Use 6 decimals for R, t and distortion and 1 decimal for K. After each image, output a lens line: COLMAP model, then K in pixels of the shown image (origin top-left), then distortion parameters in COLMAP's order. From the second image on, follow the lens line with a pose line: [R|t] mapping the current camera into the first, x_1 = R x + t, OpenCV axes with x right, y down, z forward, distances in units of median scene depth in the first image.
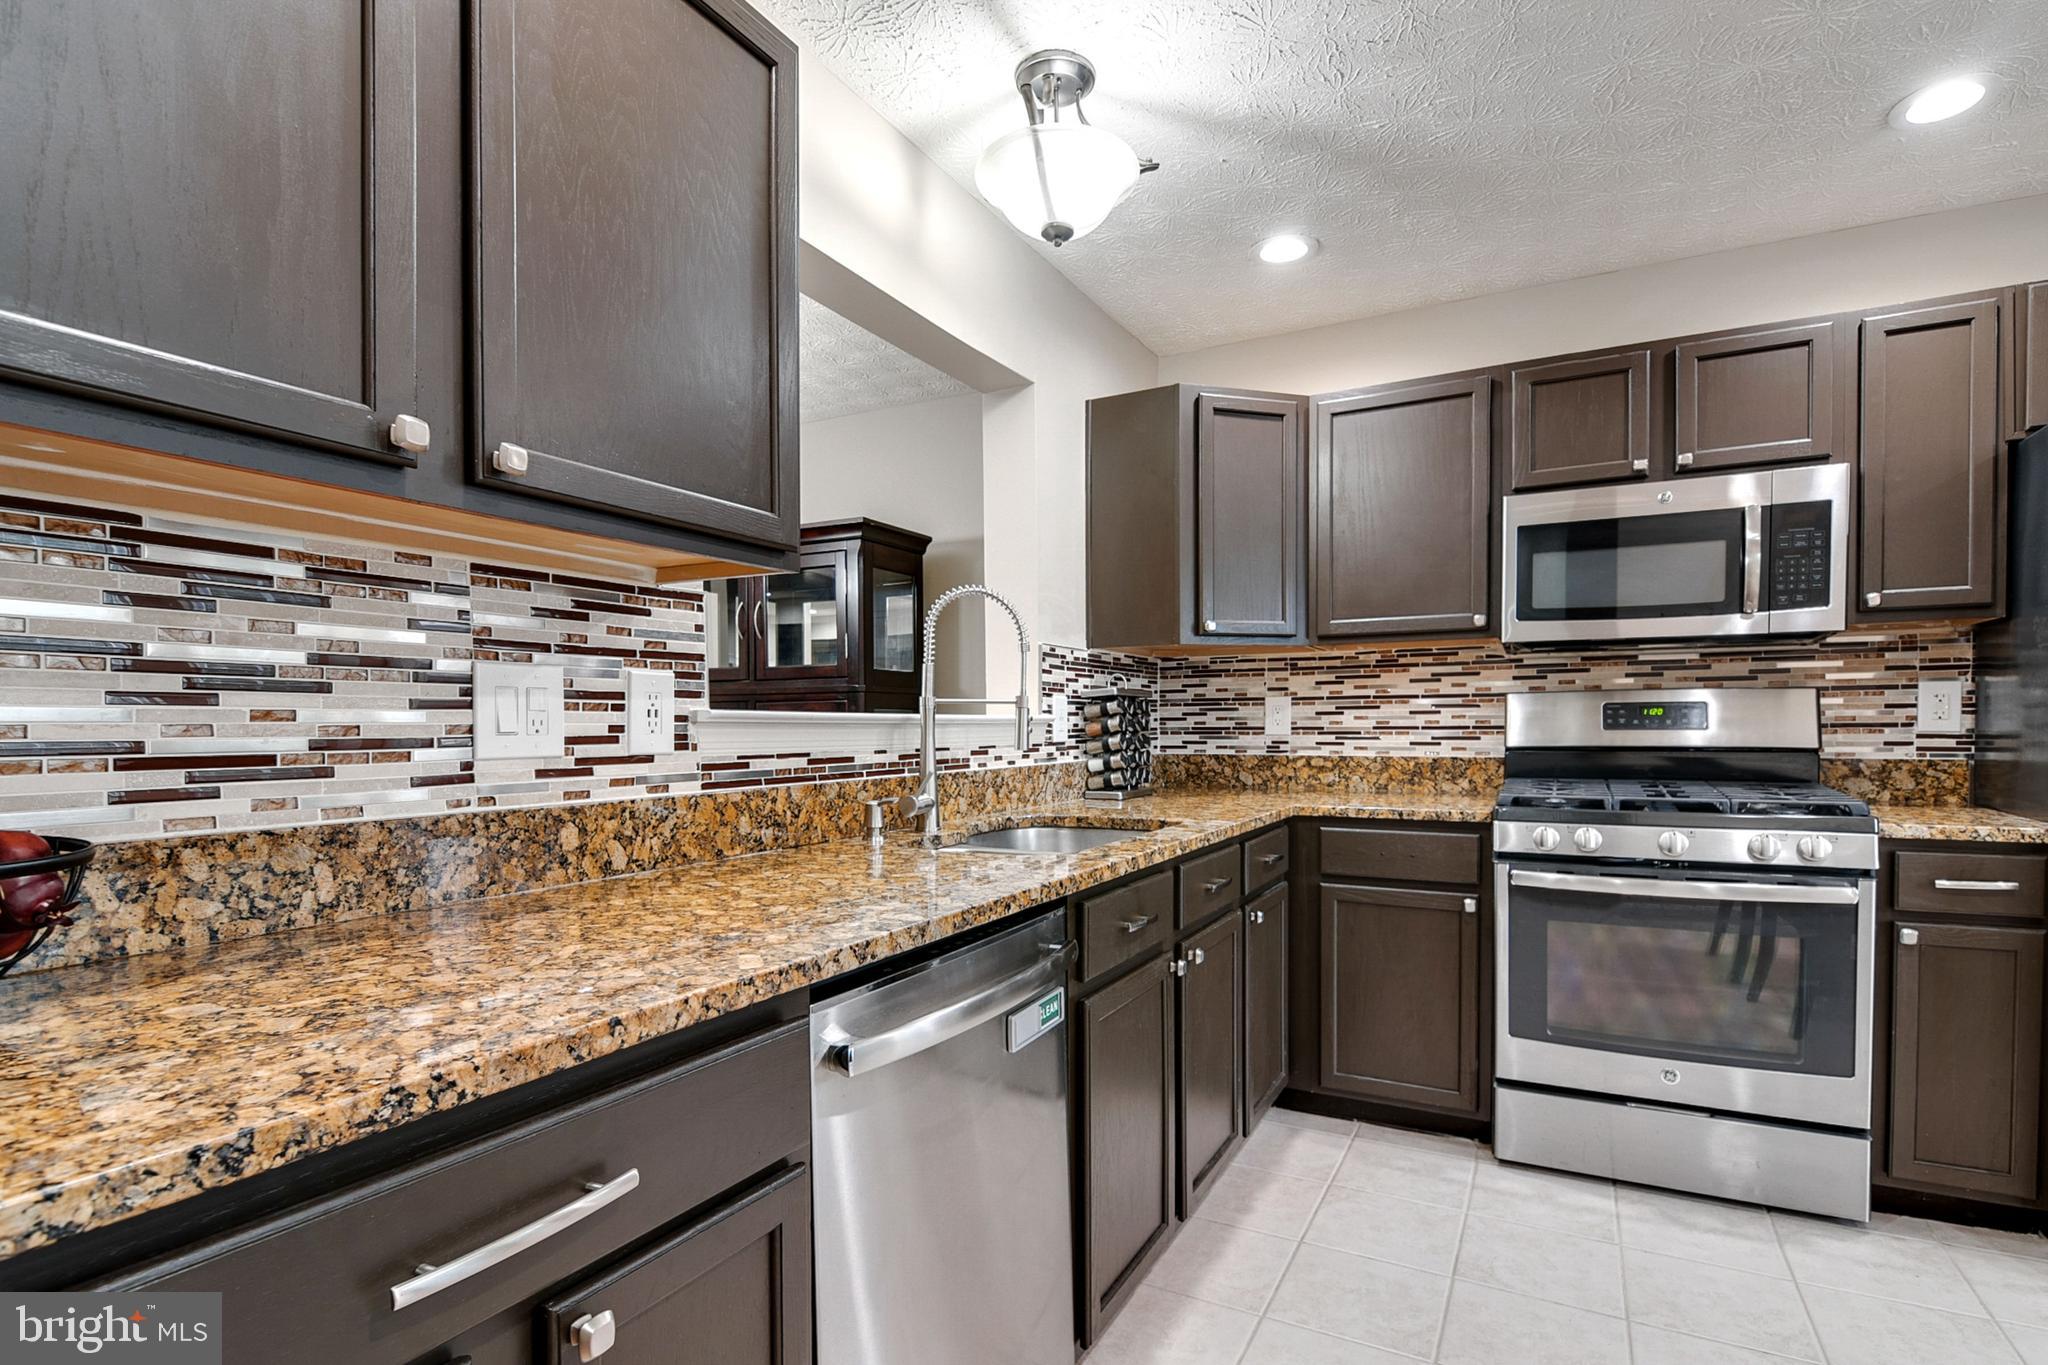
lens RADIAL K [[994.0, 0, 1027.5], [0, 994.0, 751.2], [0, 0, 1]] dist [0.000115, -0.006999]
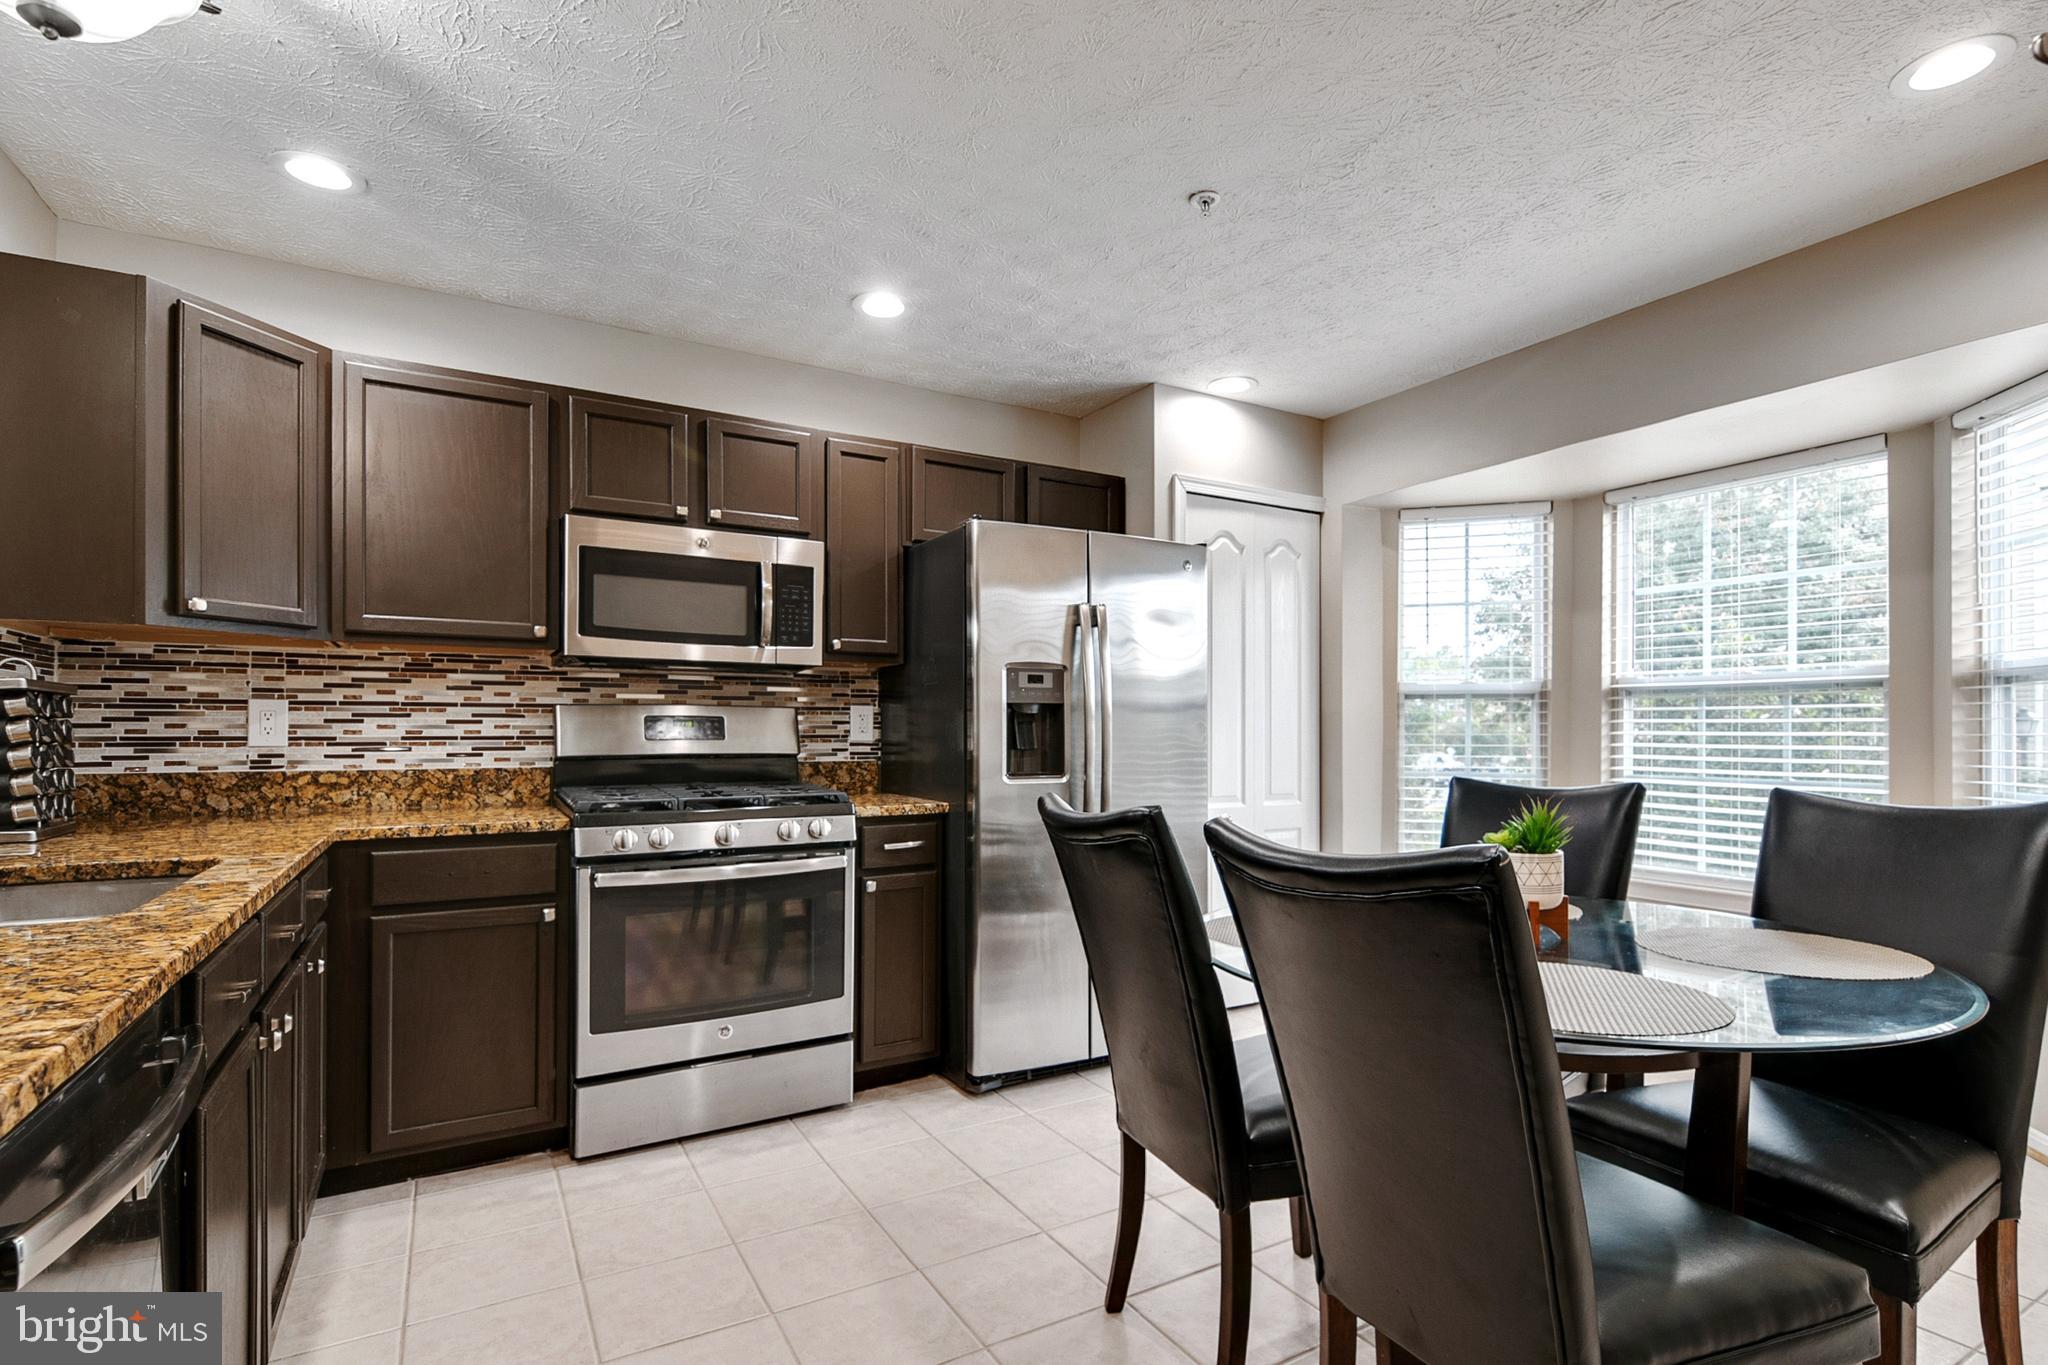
lens RADIAL K [[990.5, 0, 1051.3], [0, 990.5, 735.4], [0, 0, 1]] dist [0.000367, -0.000390]
pose [[0.505203, 0.004663, 0.862988, -0.152779], [0.020402, 0.999641, -0.017345, 0.001862], [-0.862759, 0.026370, 0.504927, 0.049472]]
